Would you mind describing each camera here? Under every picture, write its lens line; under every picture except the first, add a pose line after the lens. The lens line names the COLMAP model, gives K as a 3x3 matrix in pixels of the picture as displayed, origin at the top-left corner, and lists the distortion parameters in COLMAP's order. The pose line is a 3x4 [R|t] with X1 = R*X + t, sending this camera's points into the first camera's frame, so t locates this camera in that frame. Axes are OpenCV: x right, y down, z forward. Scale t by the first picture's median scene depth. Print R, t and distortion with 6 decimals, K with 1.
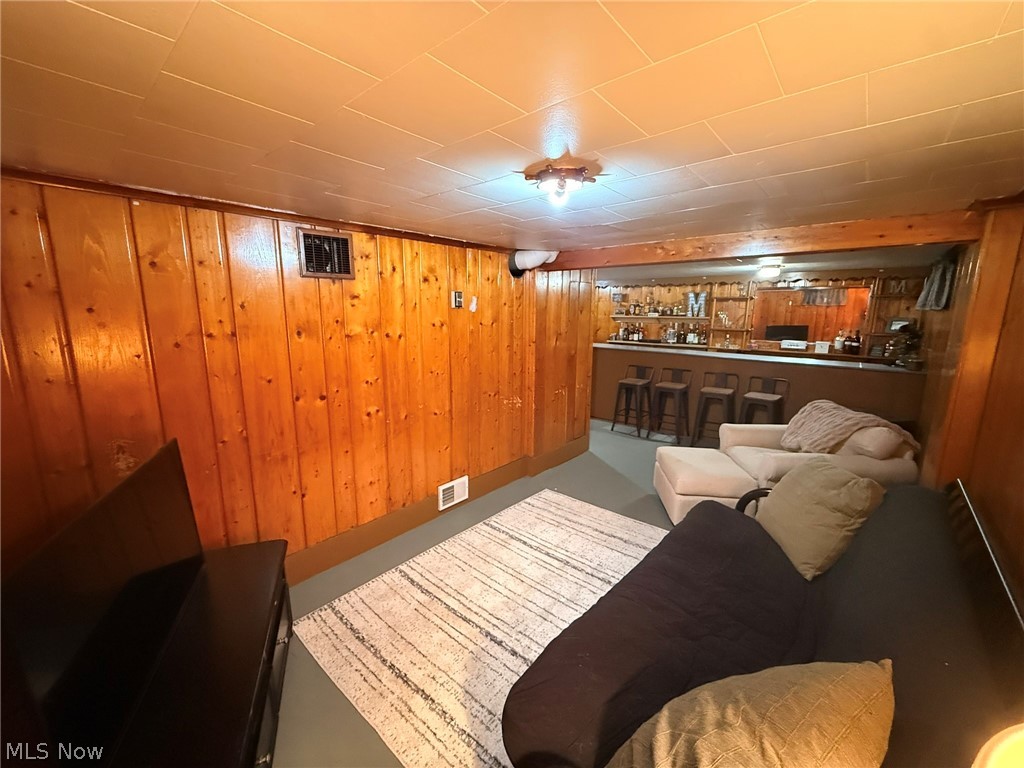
lens RADIAL K [[408.9, 0, 511.2], [0, 408.9, 381.6], [0, 0, 1]] dist [0.000689, 0.000003]
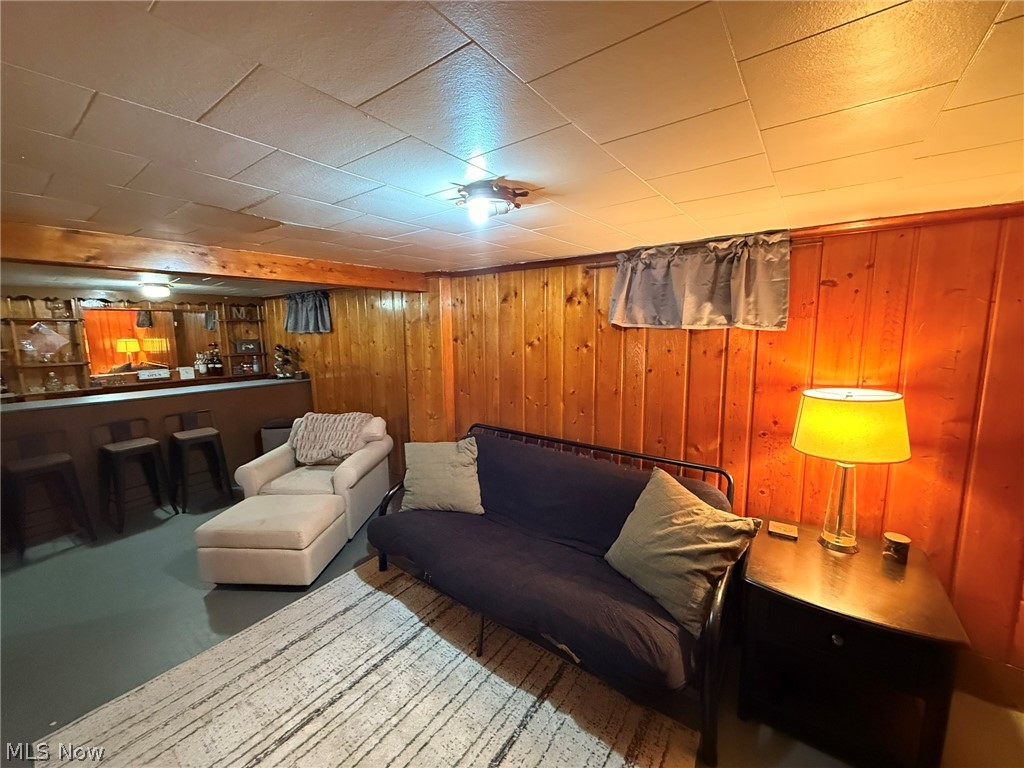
lens RADIAL K [[408.9, 0, 511.2], [0, 408.9, 381.6], [0, 0, 1]] dist [0.000689, 0.000003]
pose [[-0.071792, -0.134975, 0.988245, -0.280624], [0.185916, 0.971626, 0.146211, -0.073496], [-0.979939, 0.194228, -0.044661, 0.357118]]
